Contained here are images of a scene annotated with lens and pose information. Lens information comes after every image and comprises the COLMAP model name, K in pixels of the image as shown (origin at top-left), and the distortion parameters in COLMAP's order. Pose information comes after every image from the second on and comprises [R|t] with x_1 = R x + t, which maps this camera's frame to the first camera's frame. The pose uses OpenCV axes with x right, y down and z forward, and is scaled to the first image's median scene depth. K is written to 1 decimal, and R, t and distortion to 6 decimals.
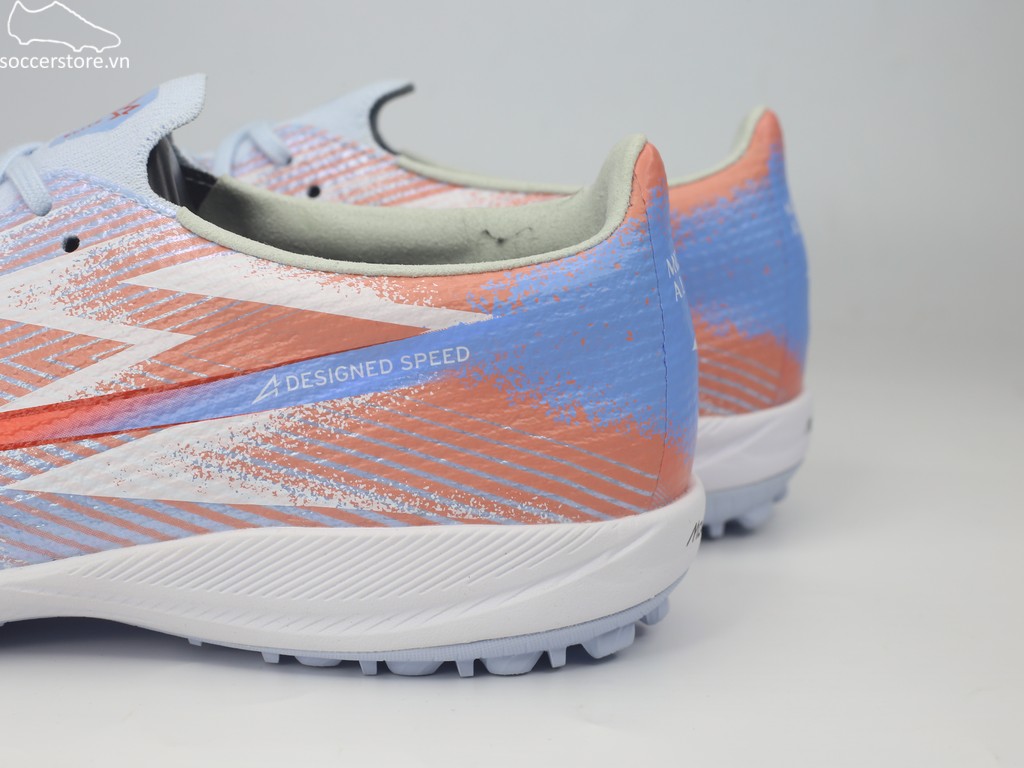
lens RADIAL K [[1917.9, 0, 511.7], [0, 1917.9, 385.1], [0, 0, 1]] dist [-0.128593, -0.275794]
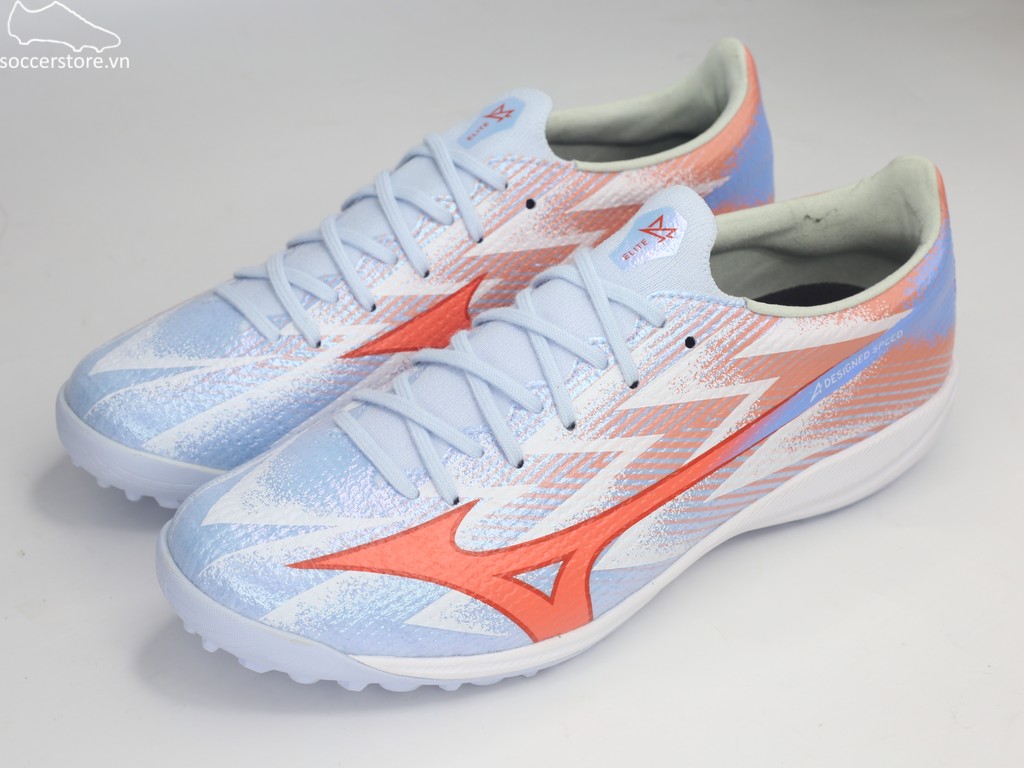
lens RADIAL K [[1826.9, 0, 509.1], [0, 1826.9, 353.0], [0, 0, 1]] dist [-0.163574, 0.095473]
pose [[0.843733, -0.323290, 0.428485, -1.023097], [0.126679, 0.895657, 0.426323, -0.738478], [-0.521601, -0.305423, 0.796649, -0.117681]]
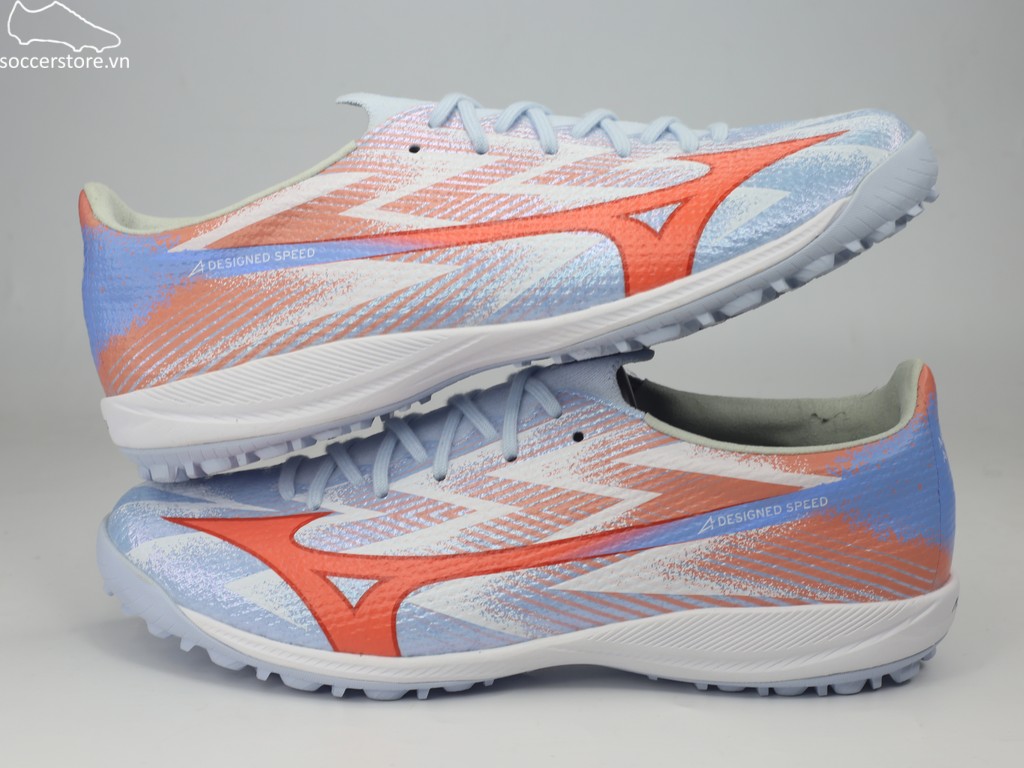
lens RADIAL K [[1826.9, 0, 509.1], [0, 1826.9, 353.0], [0, 0, 1]] dist [-0.163574, 0.095473]
pose [[0.998890, -0.018783, -0.043204, -0.226929], [0.017490, 0.999394, -0.030109, -0.102082], [0.043743, 0.029320, 0.998612, -0.584643]]
